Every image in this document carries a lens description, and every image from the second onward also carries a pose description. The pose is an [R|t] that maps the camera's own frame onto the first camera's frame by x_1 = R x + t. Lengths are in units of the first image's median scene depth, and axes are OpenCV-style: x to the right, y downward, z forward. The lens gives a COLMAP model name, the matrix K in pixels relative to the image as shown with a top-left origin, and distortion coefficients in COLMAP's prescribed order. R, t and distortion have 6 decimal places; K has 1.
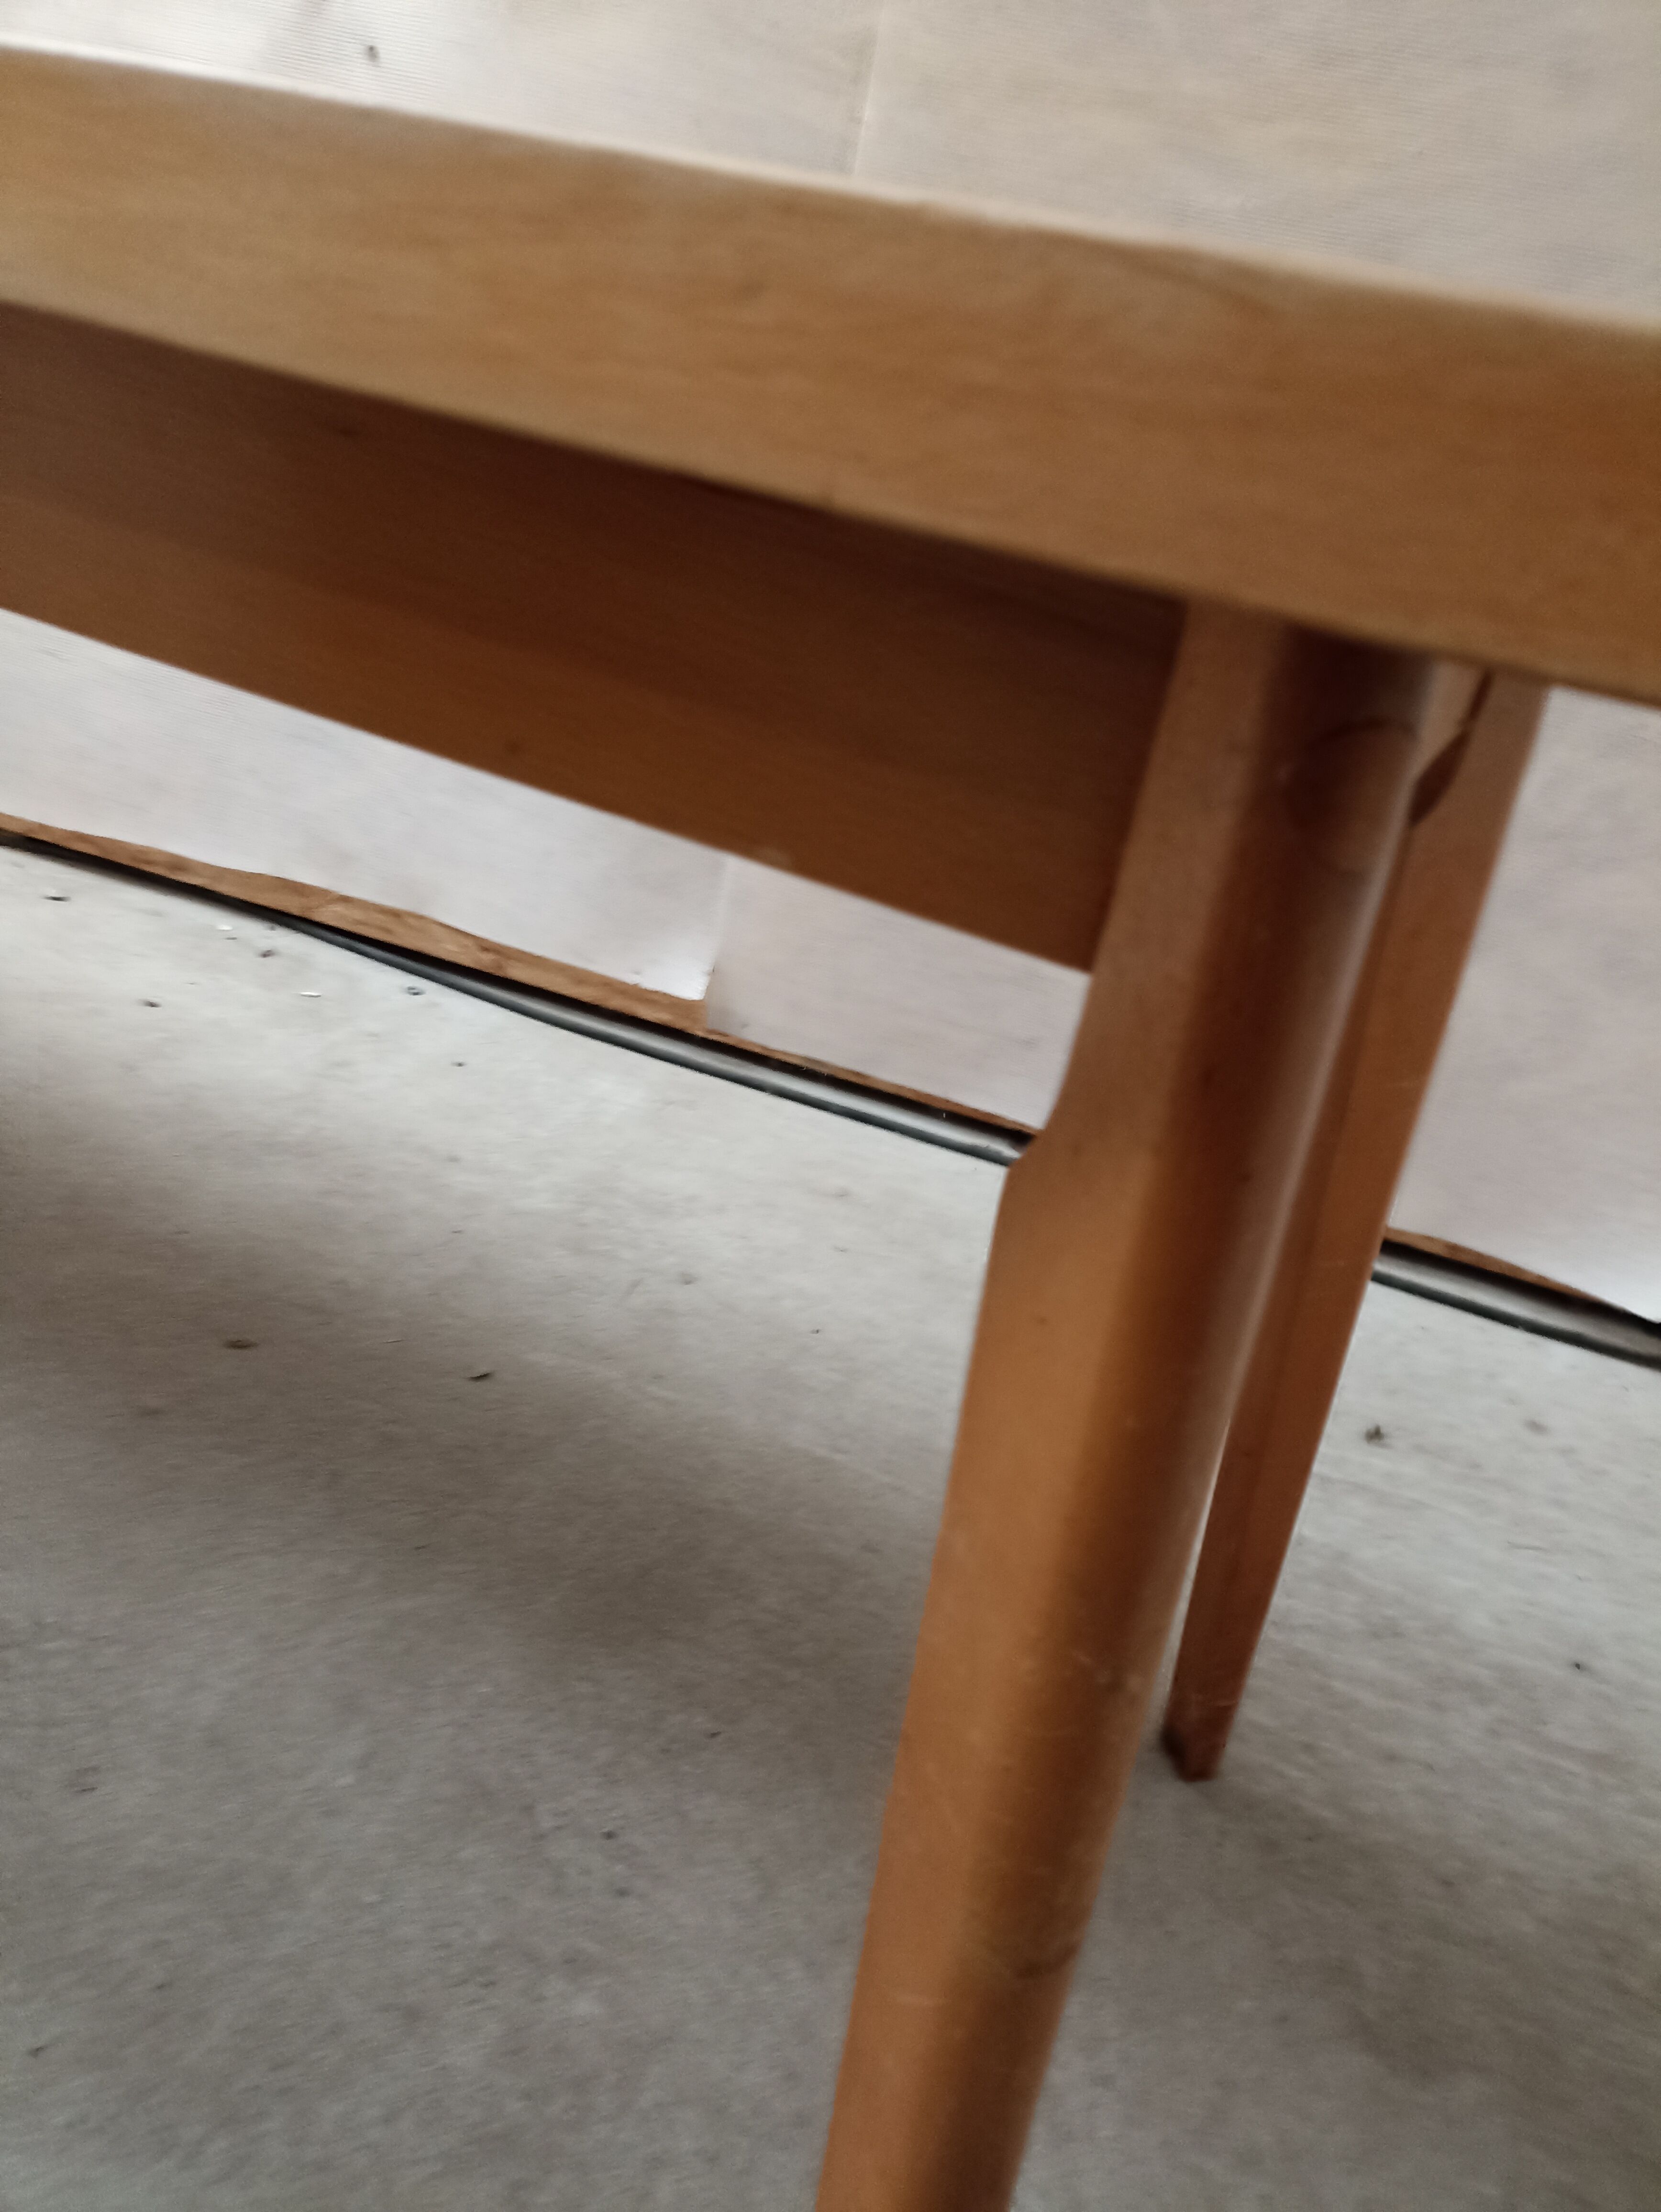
lens RADIAL K [[1623.1, 0, 827.0], [0, 1623.1, 1114.6], [0, 0, 1]] dist [0.027853, -0.012838]
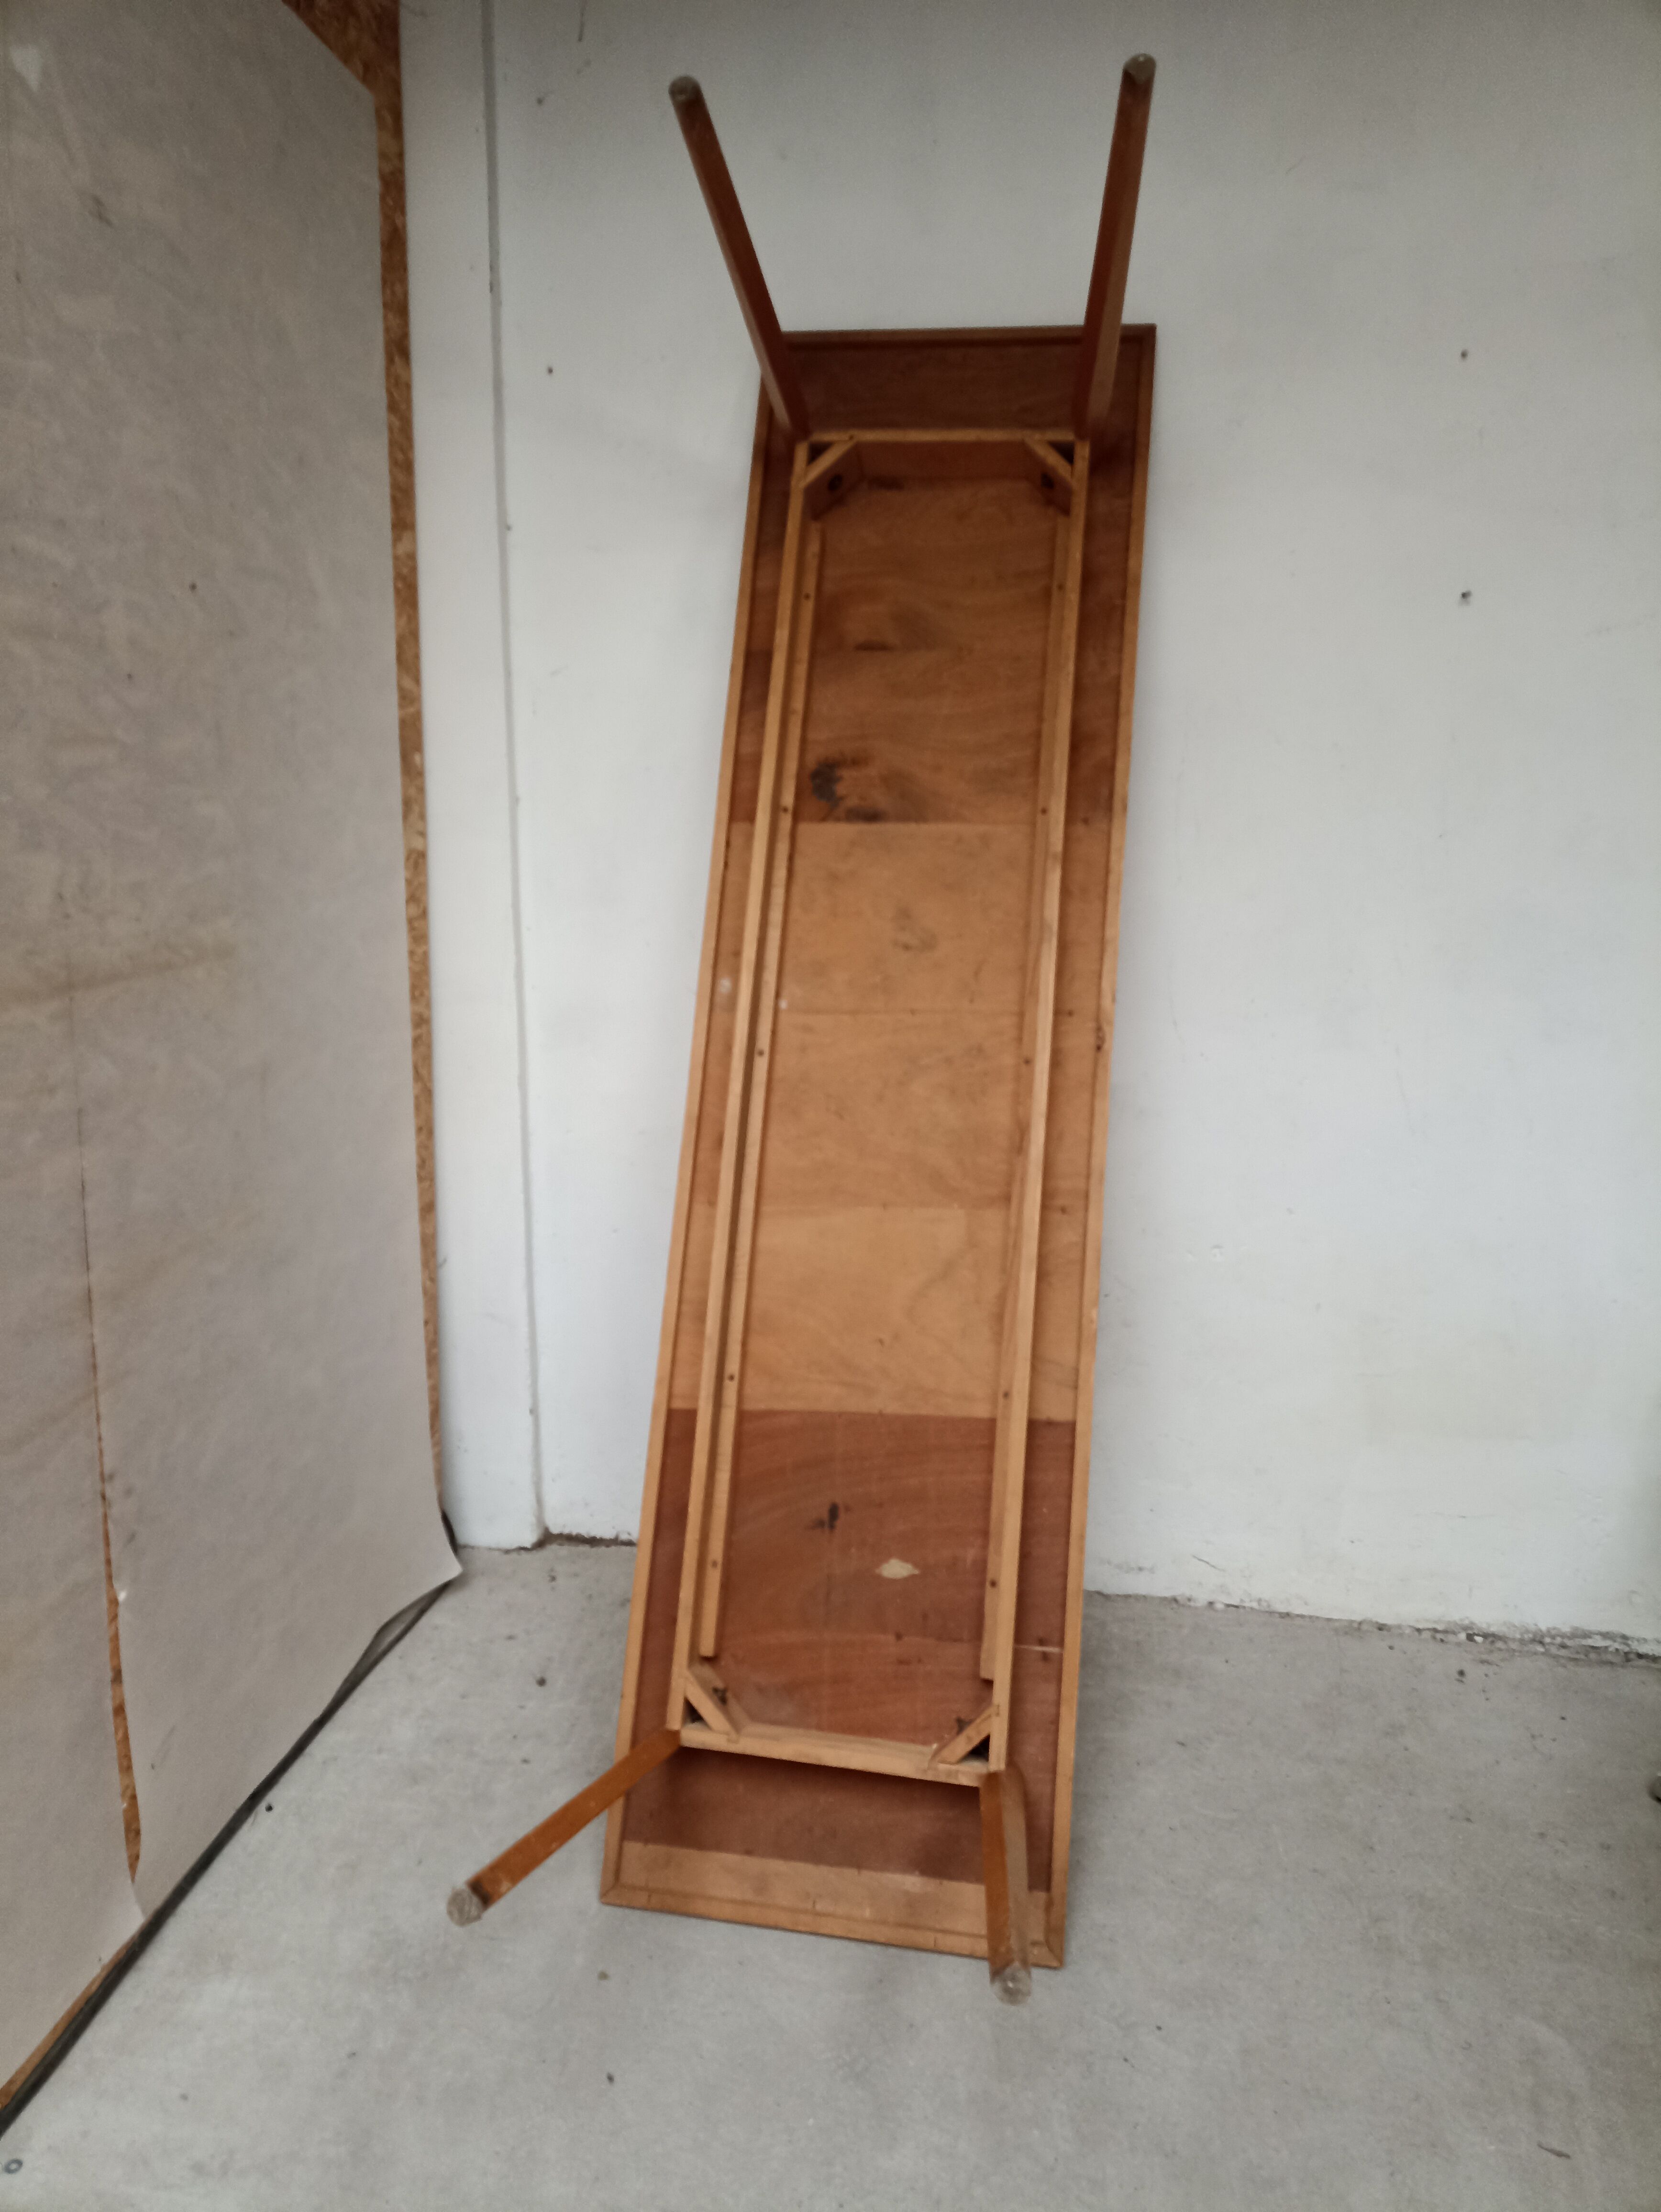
lens RADIAL K [[1606.1, 0, 830.5], [0, 1606.1, 1106.0], [0, 0, 1]] dist [0.034185, -0.004964]
pose [[-0.145500, -0.388161, 0.910033, -1.237936], [0.397462, 0.819398, 0.413050, -1.048714], [-0.906010, 0.421802, 0.035057, 0.237349]]
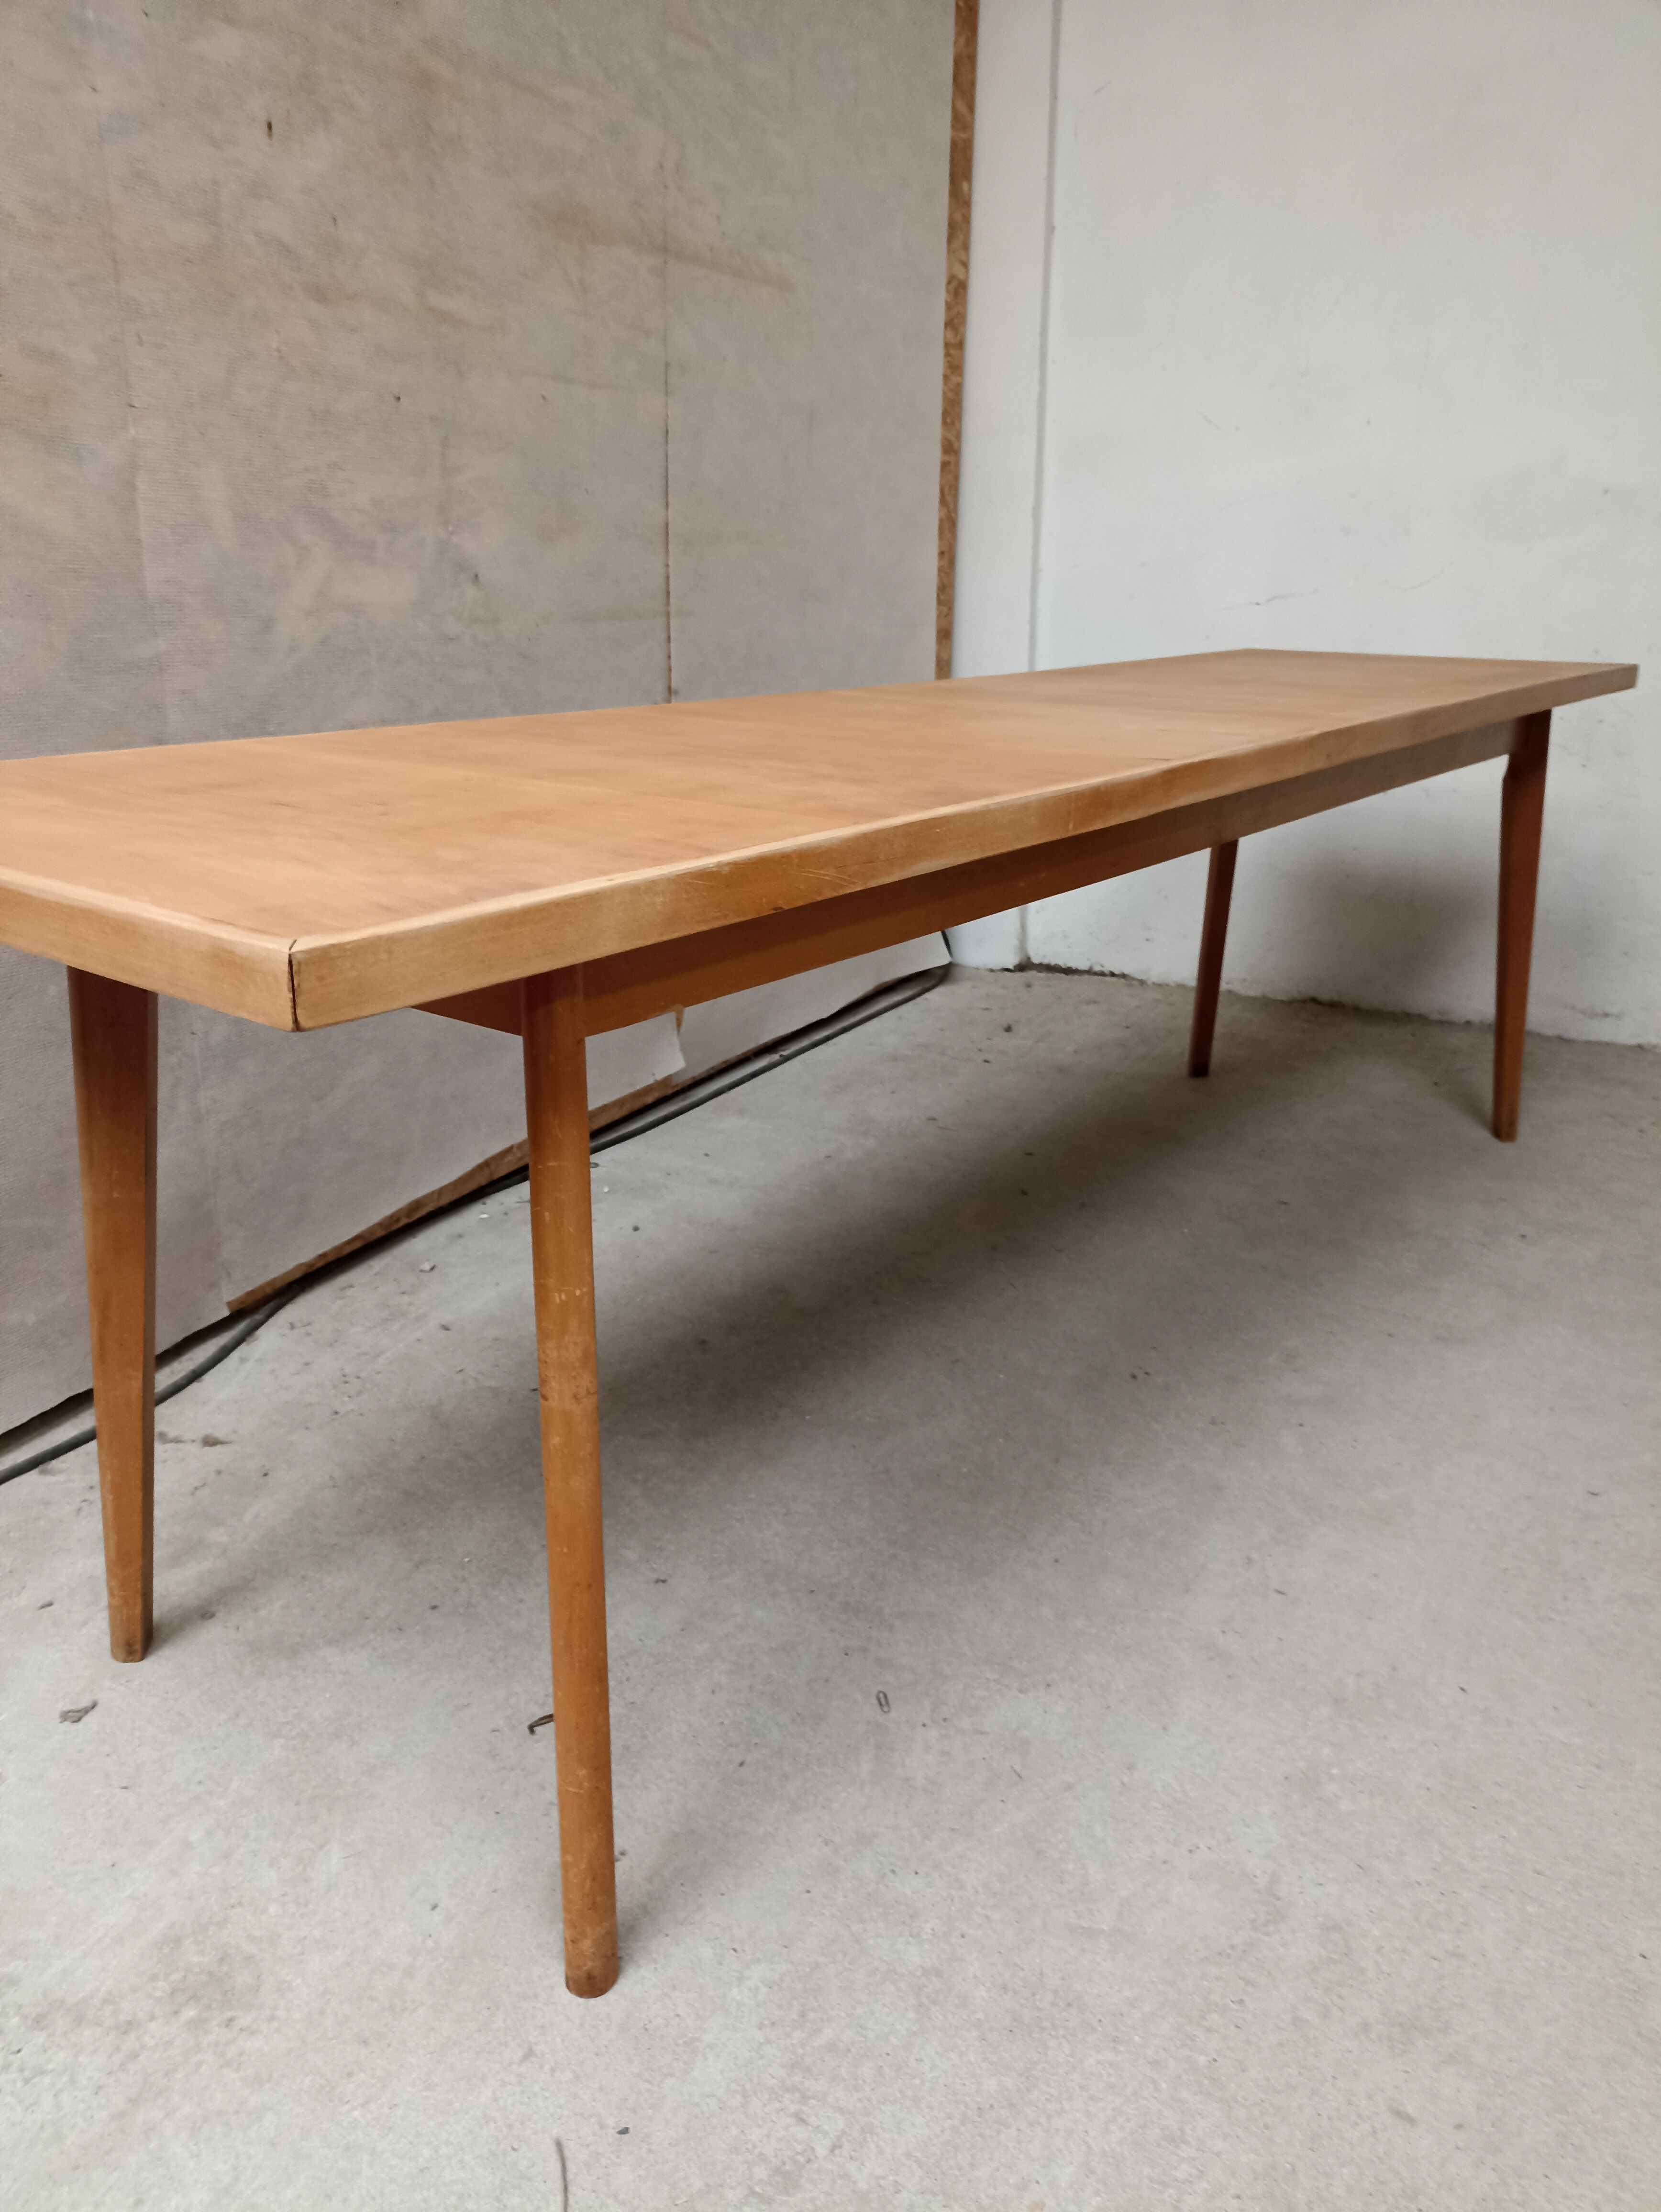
lens RADIAL K [[1623.1, 0, 827.0], [0, 1623.1, 1114.6], [0, 0, 1]] dist [0.027853, -0.012838]
pose [[0.192863, -0.484624, 0.853196, -1.704994], [0.458770, 0.813164, 0.358182, -0.639542], [-0.867372, 0.322341, 0.379160, 0.317380]]
